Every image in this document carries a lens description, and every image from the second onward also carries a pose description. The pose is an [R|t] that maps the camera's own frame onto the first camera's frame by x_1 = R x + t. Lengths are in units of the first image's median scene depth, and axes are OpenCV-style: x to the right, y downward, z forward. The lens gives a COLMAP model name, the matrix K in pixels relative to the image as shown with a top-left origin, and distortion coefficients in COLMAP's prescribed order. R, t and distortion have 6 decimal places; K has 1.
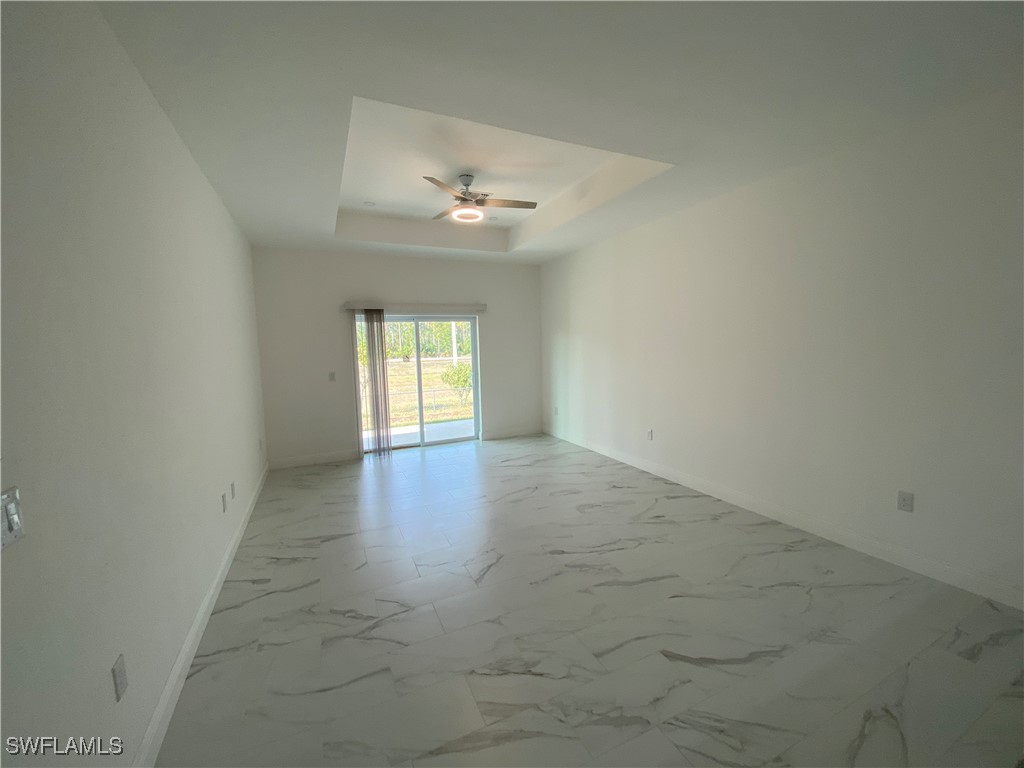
lens RADIAL K [[412.4, 0, 522.9], [0, 412.4, 388.0], [0, 0, 1]] dist [0.020713, -0.020112]
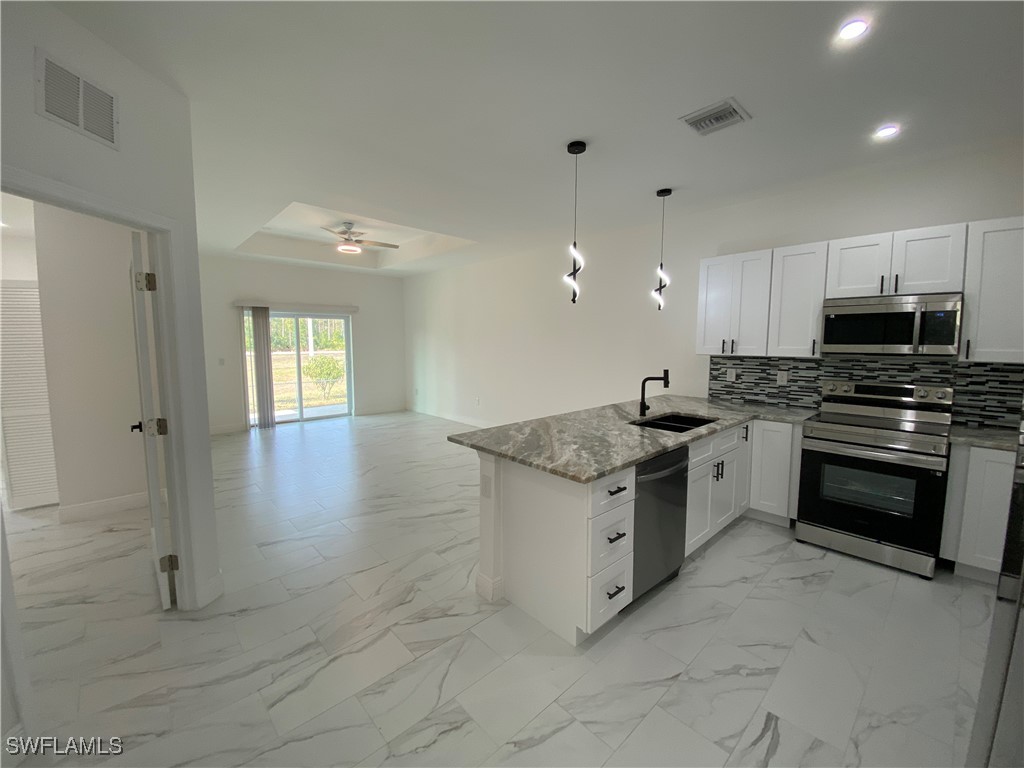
lens RADIAL K [[412.4, 0, 515.6], [0, 412.4, 378.0], [0, 0, 1]] dist [0.020713, -0.020112]
pose [[0.955221, -0.000060, 0.295894, -0.003979], [0.005279, 0.999844, -0.016838, 0.040098], [-0.295847, 0.017646, 0.955072, -0.362160]]
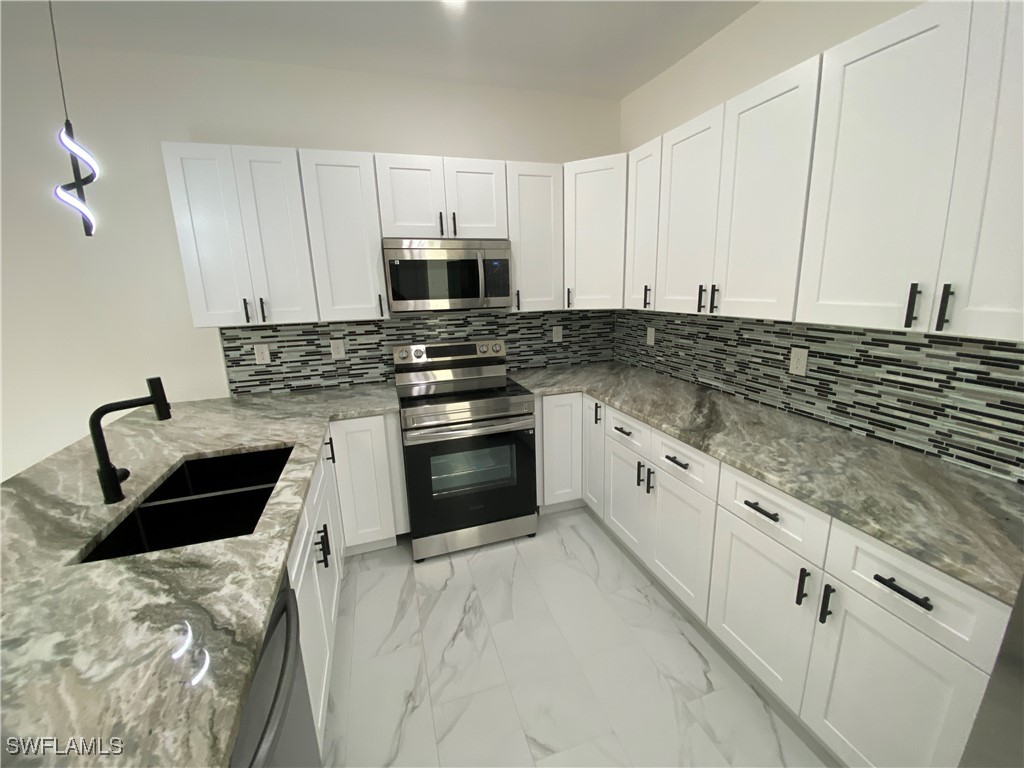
lens RADIAL K [[412.4, 0, 513.2], [0, 412.4, 377.5], [0, 0, 1]] dist [0.020713, -0.020112]
pose [[0.136965, -0.192721, 0.971648, 0.144569], [0.128104, 0.976101, 0.175546, 0.007975], [-0.982258, 0.100428, 0.158379, -0.145038]]
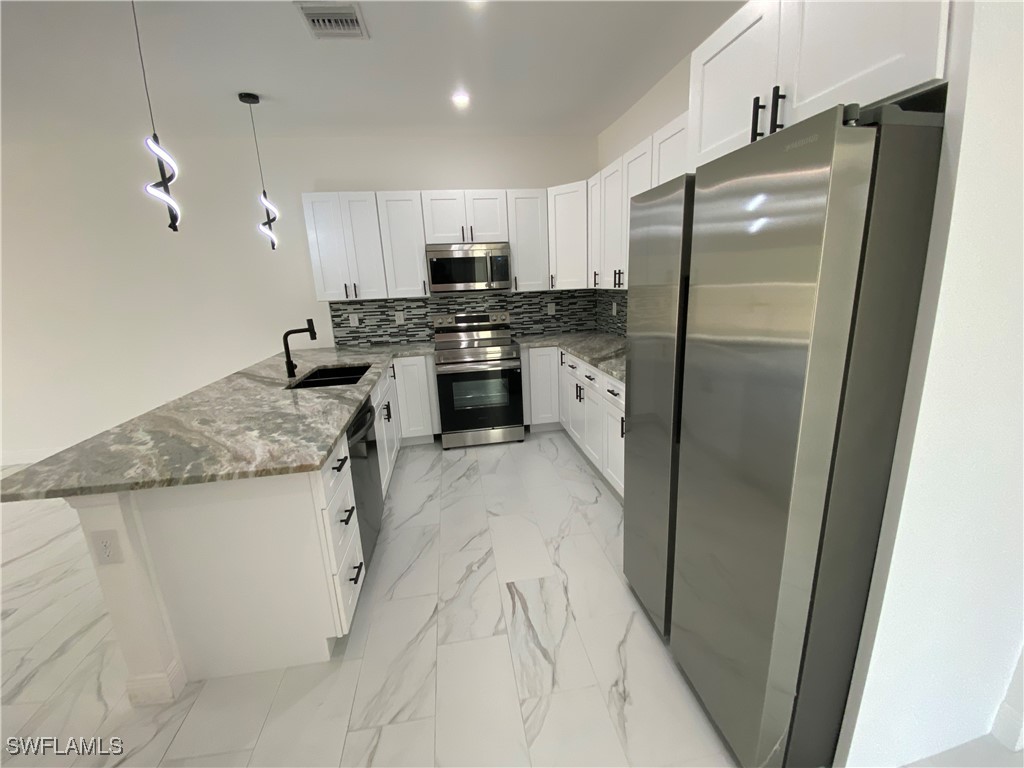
lens RADIAL K [[412.4, 0, 513.7], [0, 412.4, 379.6], [0, 0, 1]] dist [0.020713, -0.020112]
pose [[0.287105, -0.209985, 0.934600, -0.042481], [0.136805, 0.974664, 0.176961, 0.036477], [-0.948080, 0.077051, 0.308558, -0.270157]]
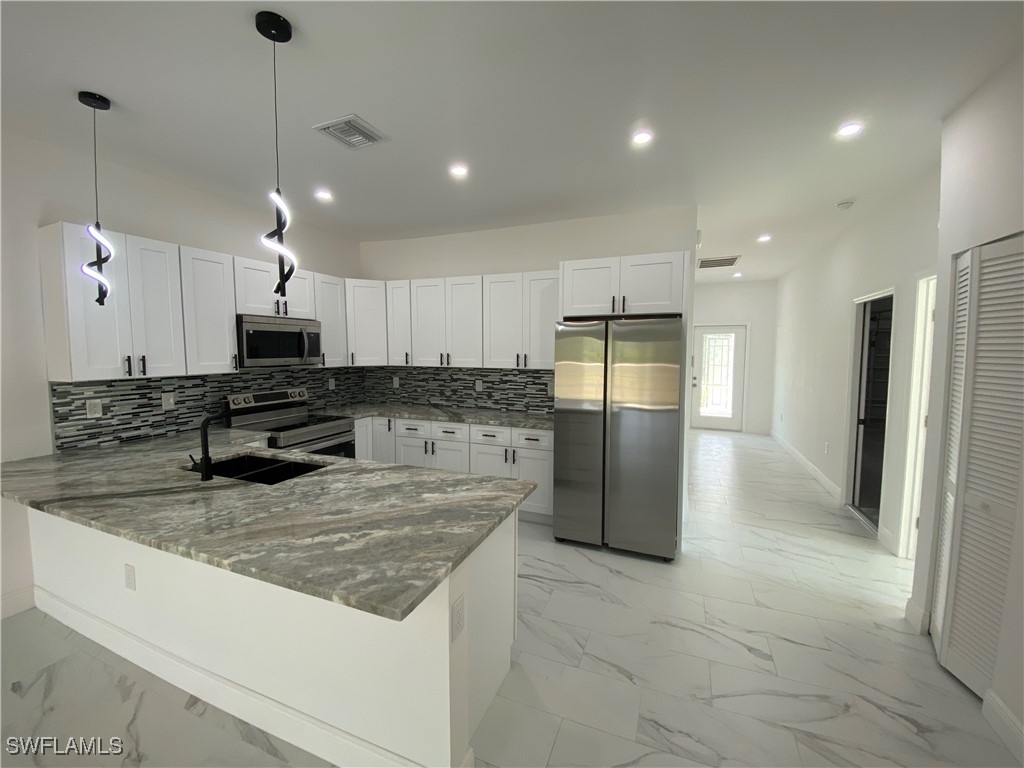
lens RADIAL K [[412.4, 0, 514.7], [0, 412.4, 376.3], [0, 0, 1]] dist [0.020713, -0.020112]
pose [[-0.672829, -0.024672, 0.739386, -0.099595], [0.092714, 0.988752, 0.117361, -0.017448], [-0.733965, 0.147515, -0.662974, 0.123705]]
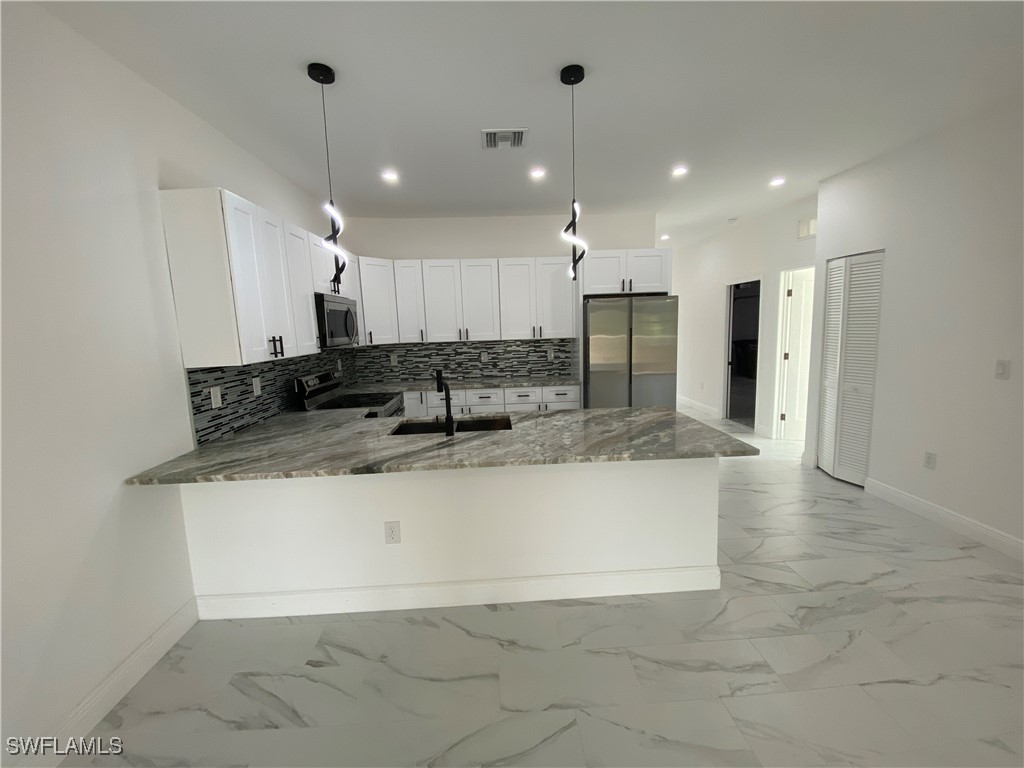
lens RADIAL K [[412.4, 0, 513.3], [0, 412.4, 379.4], [0, 0, 1]] dist [0.020713, -0.020112]
pose [[-0.918532, 0.005933, 0.395303, 0.101534], [0.098084, 0.972046, 0.213321, -0.047209], [-0.382987, 0.234715, -0.893437, 0.407164]]
